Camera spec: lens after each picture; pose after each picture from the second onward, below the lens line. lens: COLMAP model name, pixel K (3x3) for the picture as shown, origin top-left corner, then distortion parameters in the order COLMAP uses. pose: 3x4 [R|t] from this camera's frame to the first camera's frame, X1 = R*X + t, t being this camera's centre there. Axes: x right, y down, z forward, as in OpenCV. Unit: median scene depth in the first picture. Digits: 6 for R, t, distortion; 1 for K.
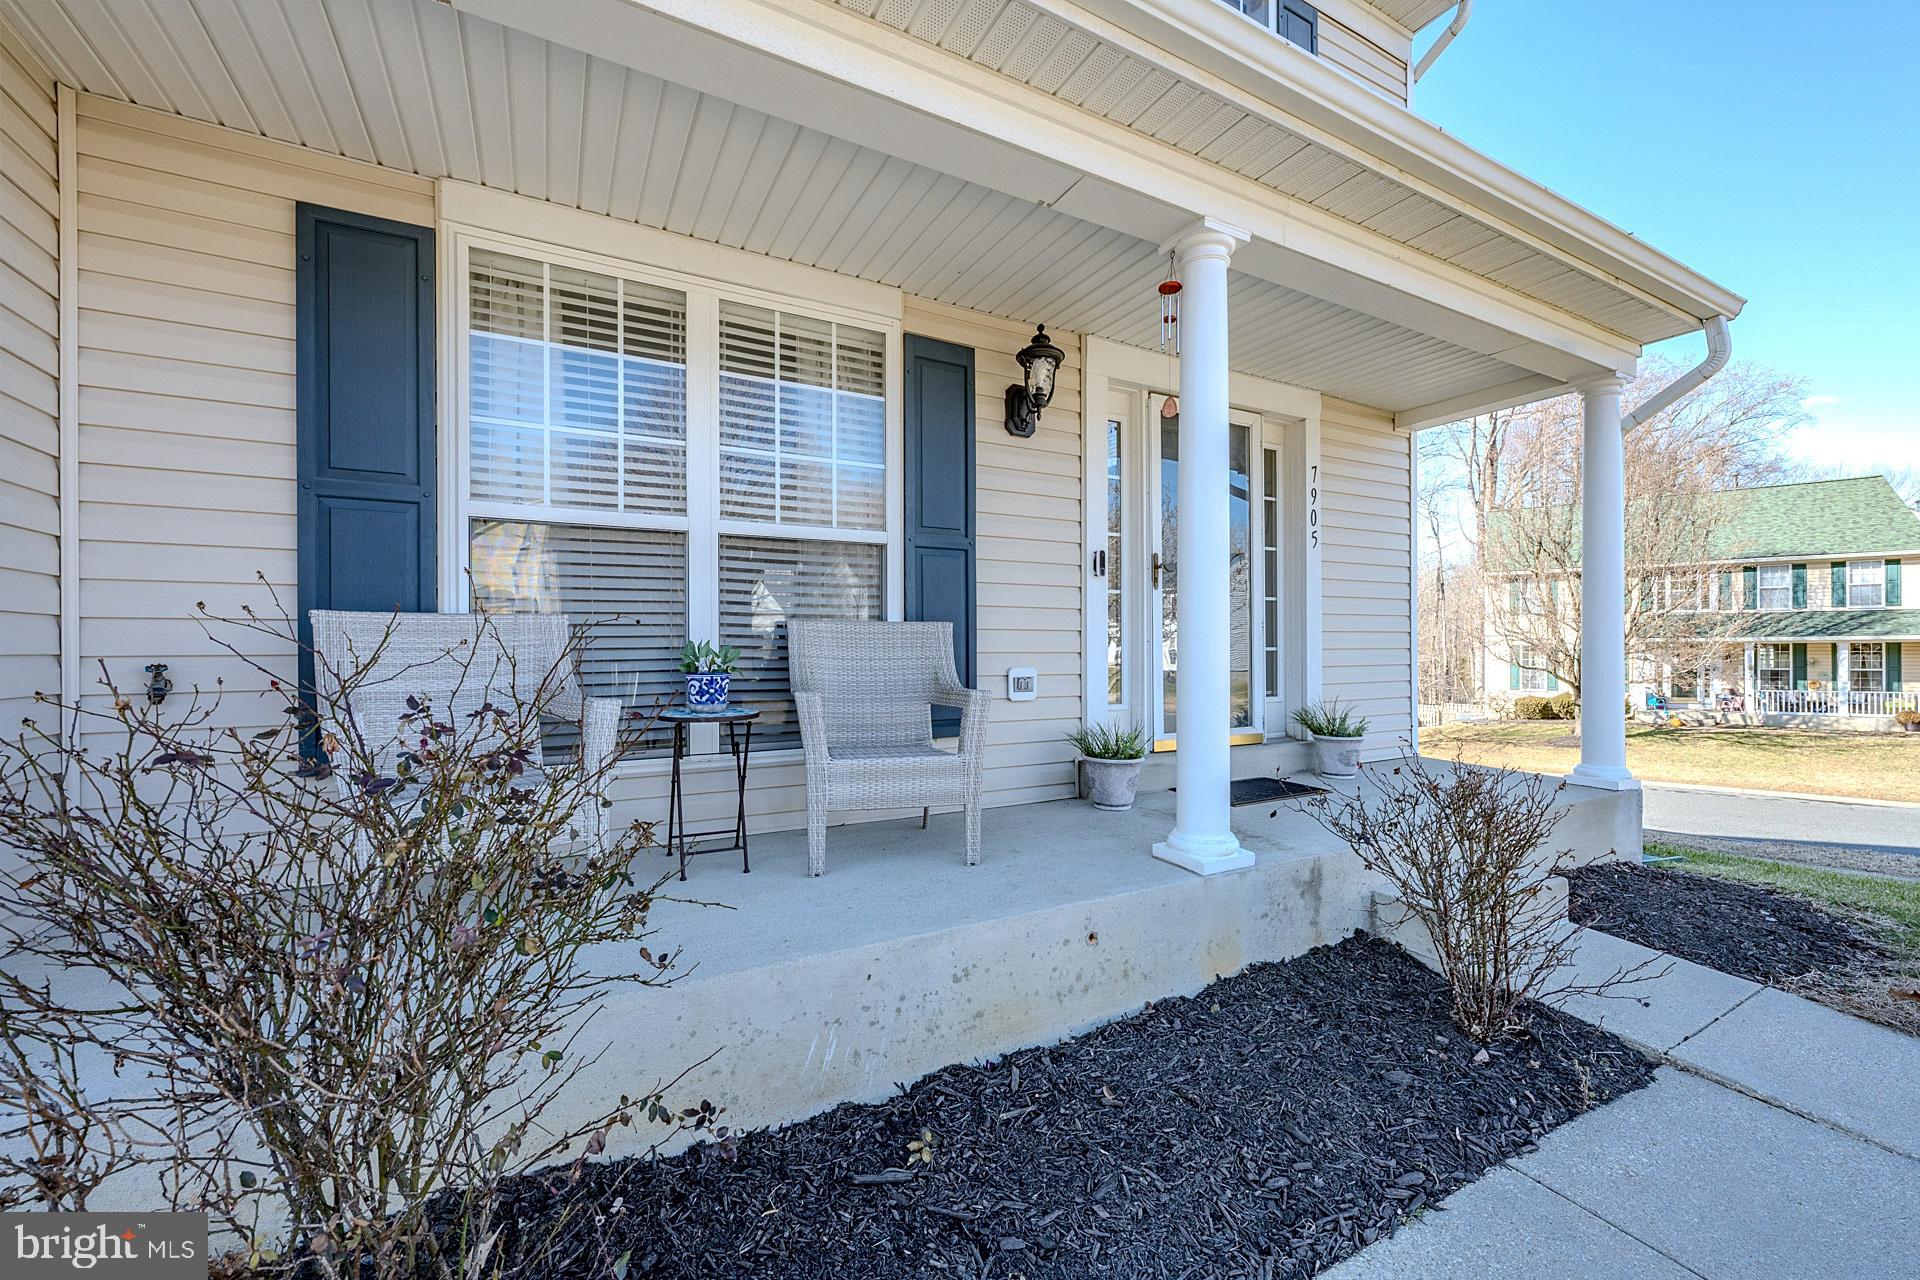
lens RADIAL K [[766.6, 0, 956.1], [0, 766.6, 644.1], [0, 0, 1]] dist [-0.000833, 0.000230]
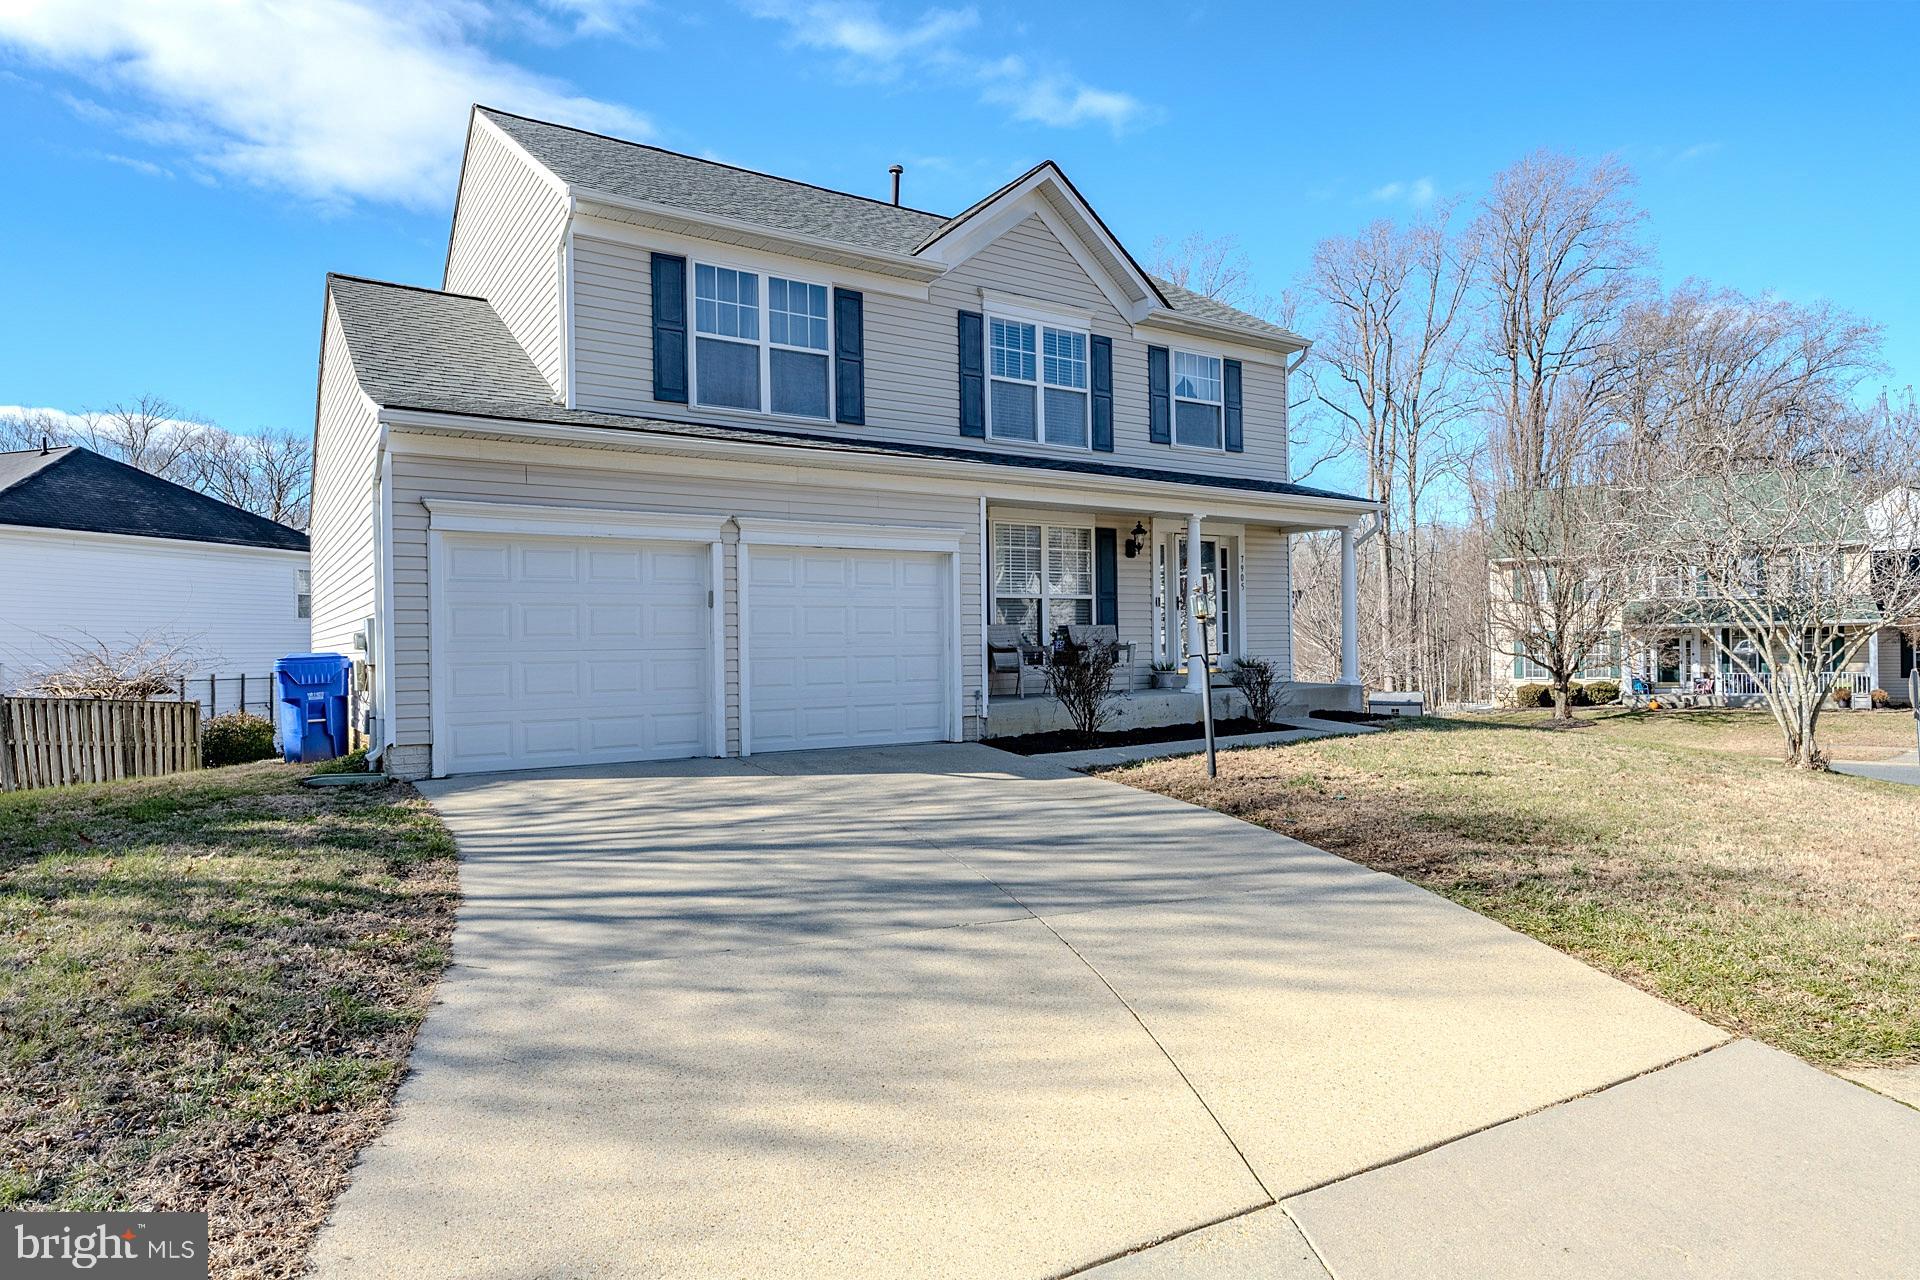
lens RADIAL K [[1147.3, 0, 954.2], [0, 1147.3, 644.5], [0, 0, 1]] dist [-0.003407, 0.000335]
pose [[0.996173, -0.012477, 0.086512, -0.895861], [0.012277, 0.999921, 0.002838, 0.024817], [-0.086541, -0.001765, 0.996247, -3.016665]]
